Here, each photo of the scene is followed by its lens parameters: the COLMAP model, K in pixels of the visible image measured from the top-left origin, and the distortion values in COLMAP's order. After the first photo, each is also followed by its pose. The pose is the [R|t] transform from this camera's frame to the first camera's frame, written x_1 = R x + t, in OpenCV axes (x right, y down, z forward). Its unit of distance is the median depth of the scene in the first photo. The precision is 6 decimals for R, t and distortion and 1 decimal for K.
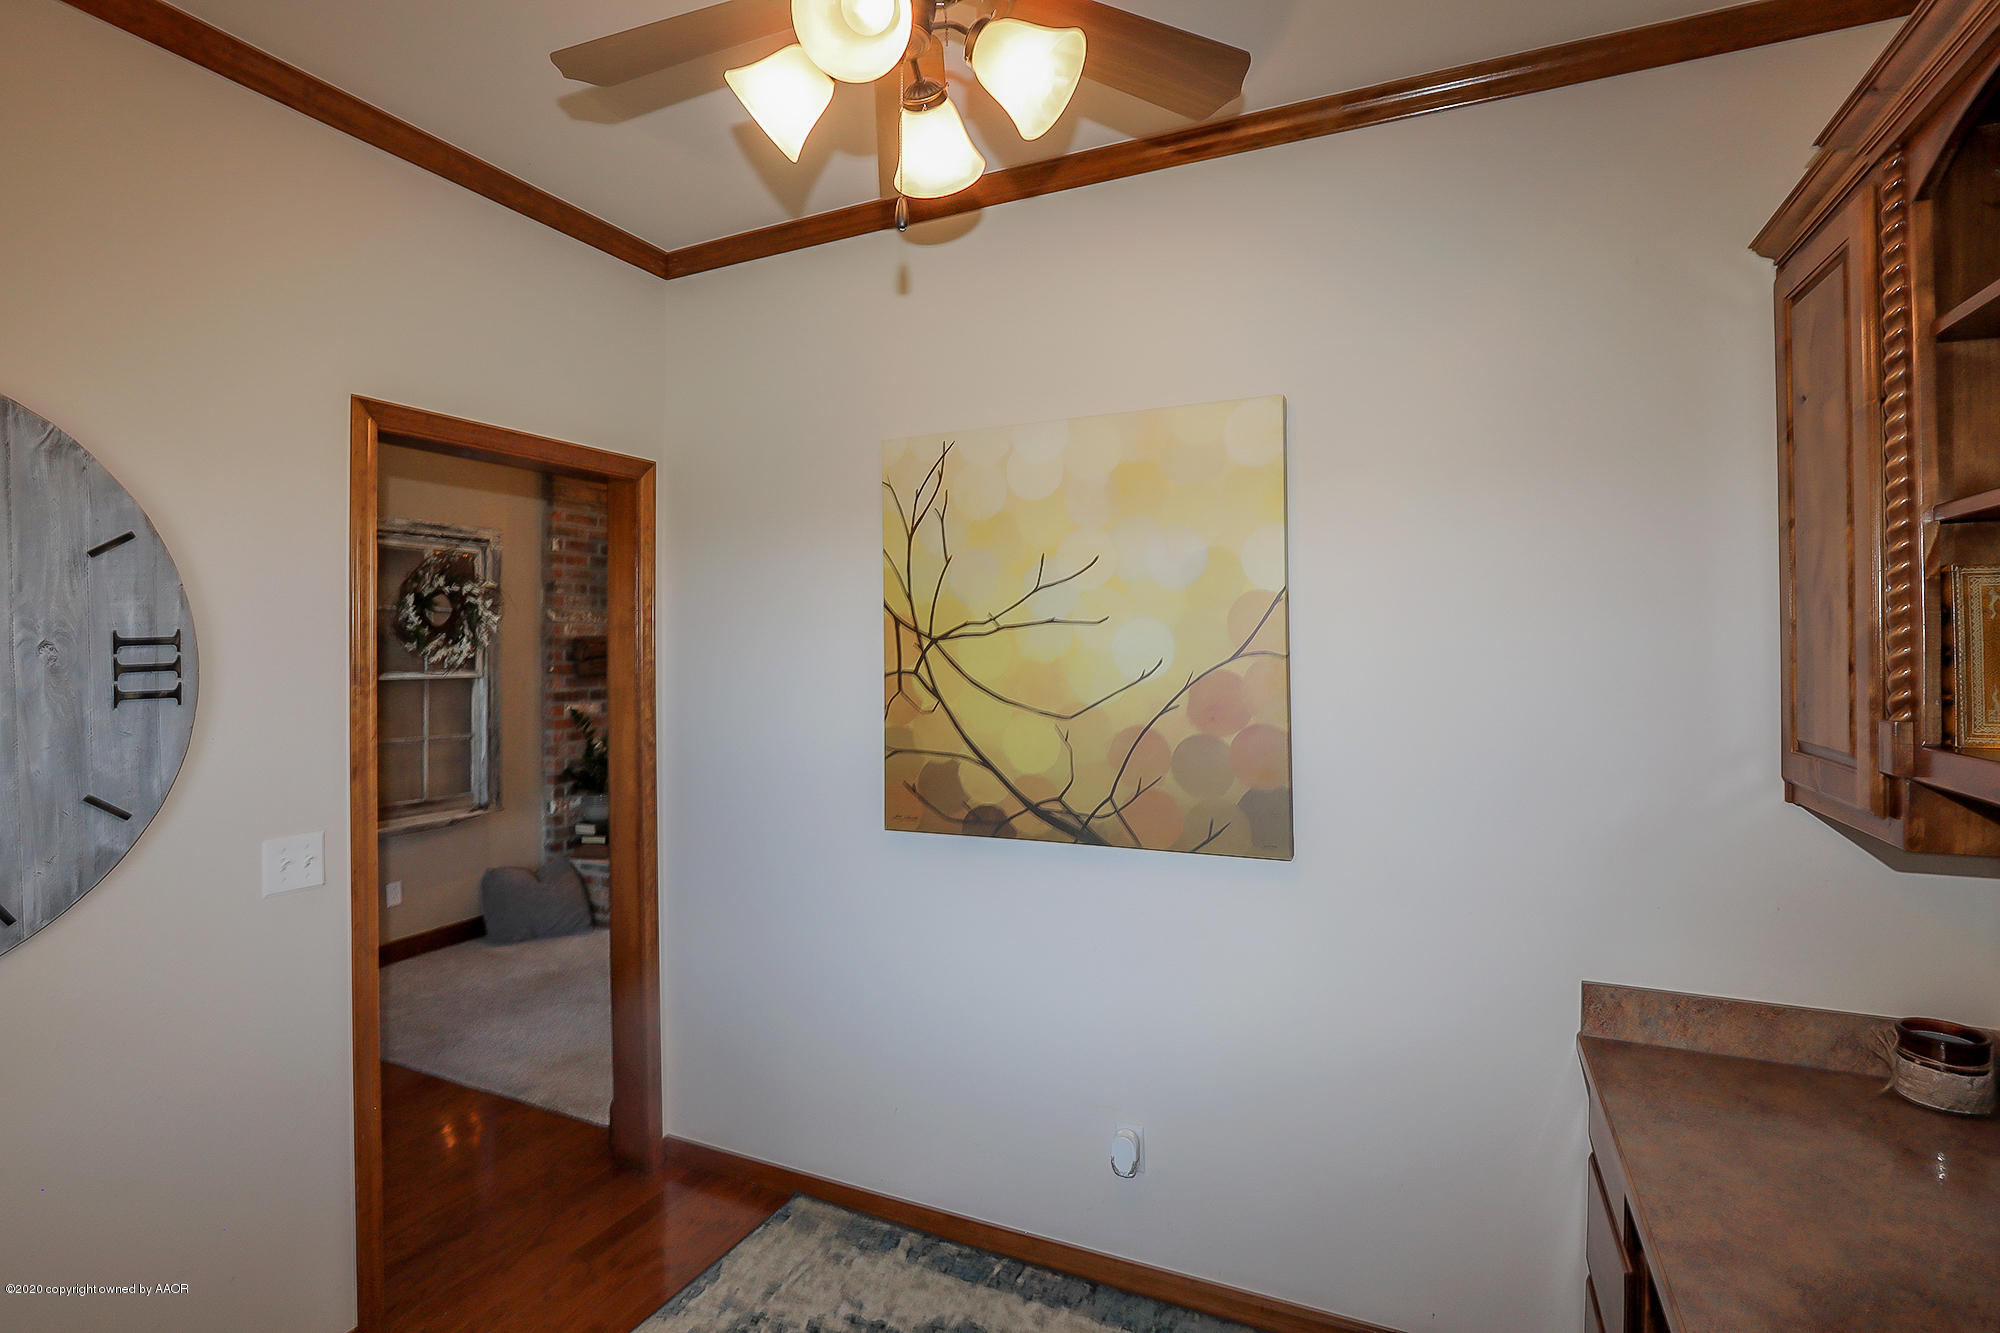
lens RADIAL K [[983.1, 0, 1000.0], [0, 983.1, 666.5], [0, 0, 1]] dist [-0.037646, 0.000416]
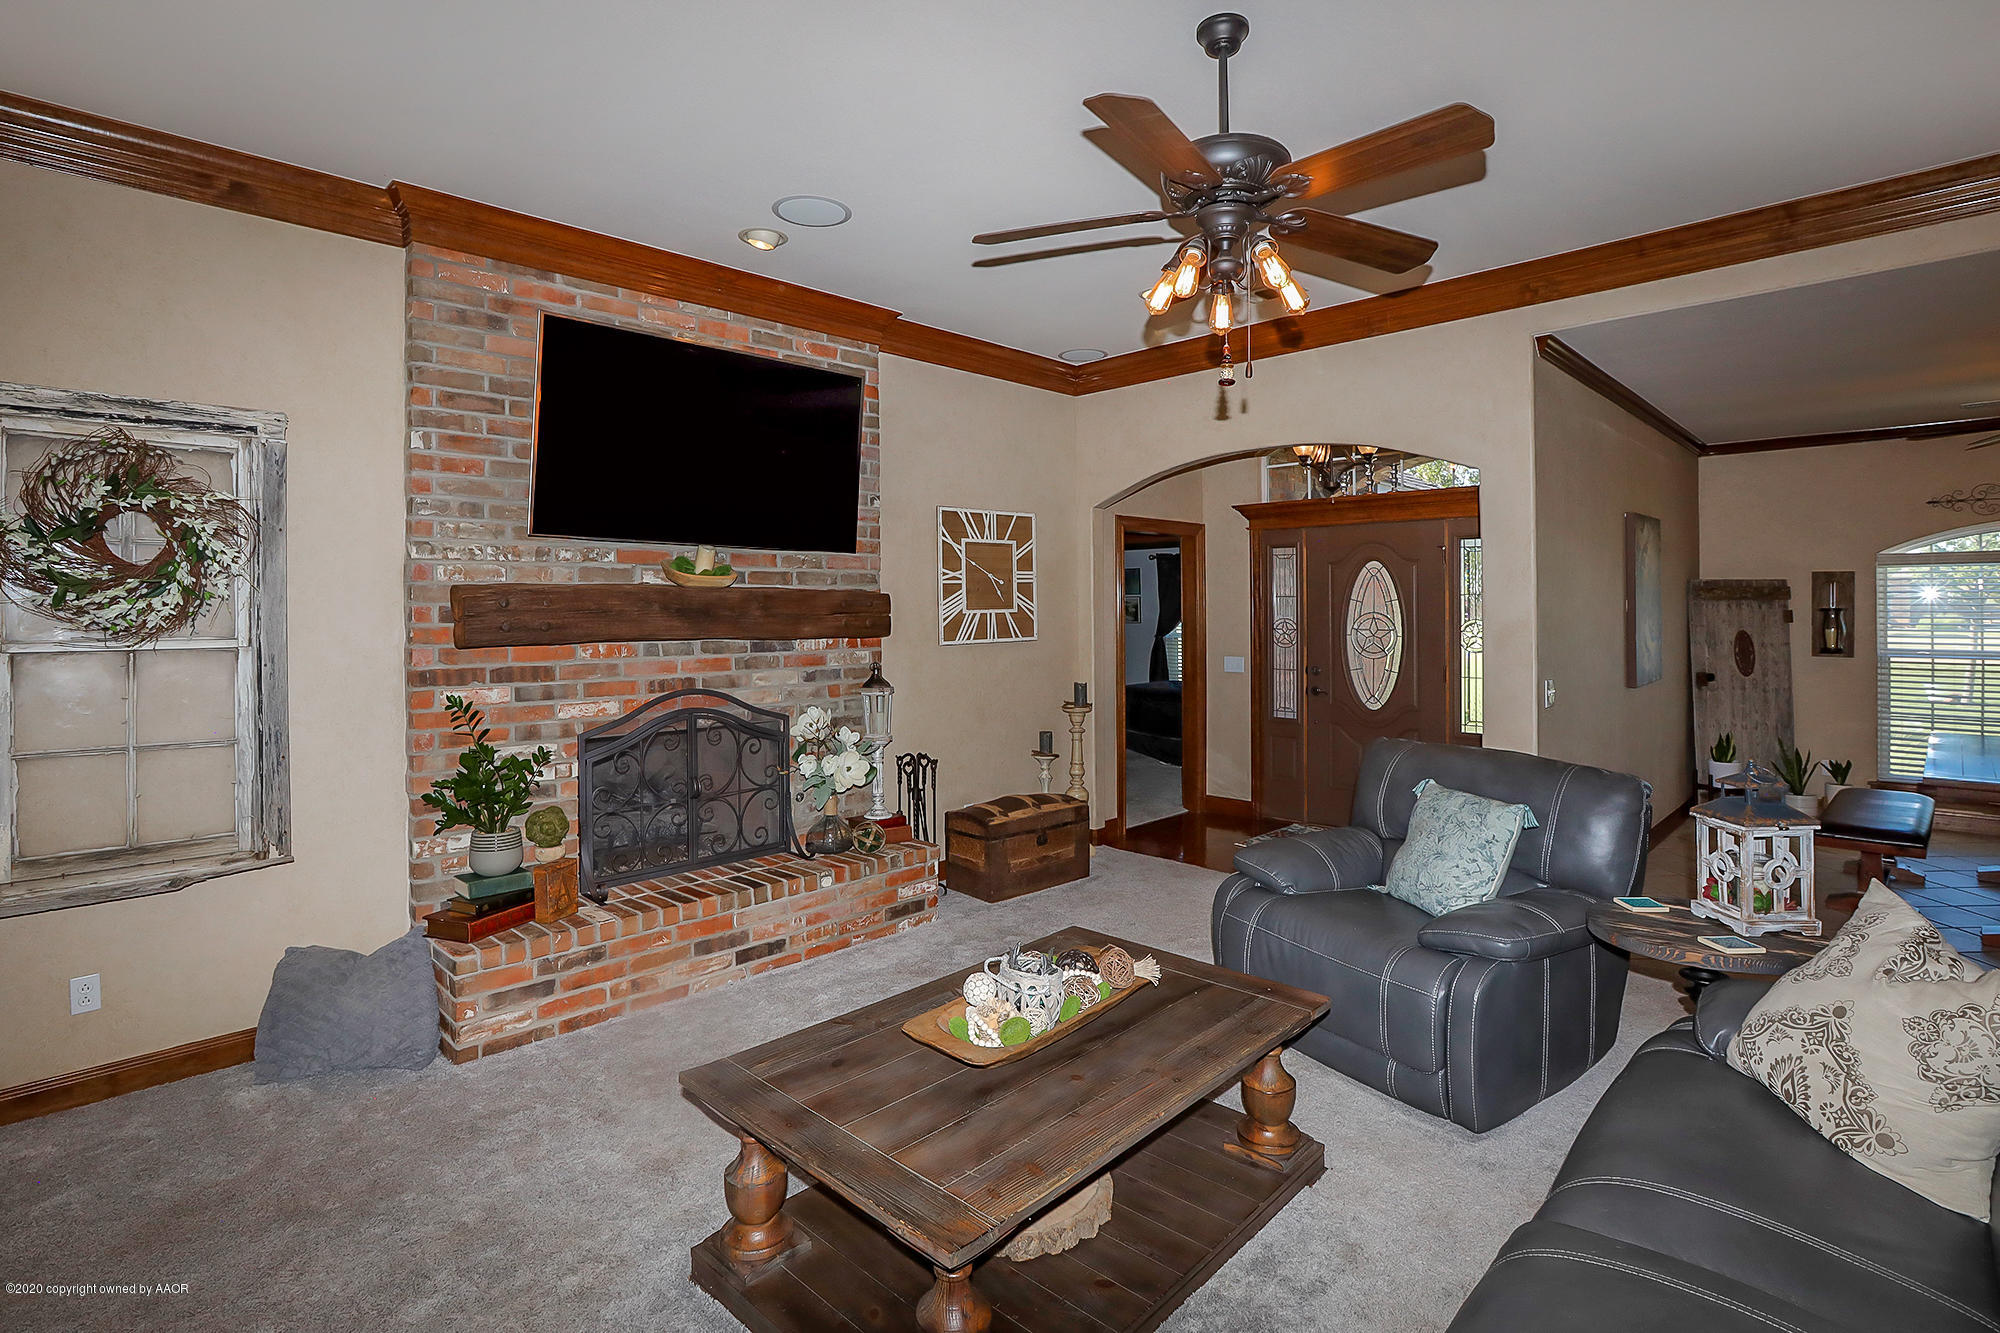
lens RADIAL K [[975.9, 0, 994.0], [0, 975.9, 625.4], [0, 0, 1]] dist [-0.036817, 0.000448]
pose [[0.943065, 0.004640, -0.332576, 0.110291], [-0.004974, 0.999988, -0.000154, -0.005512], [0.332571, 0.001800, 0.943076, 0.529202]]
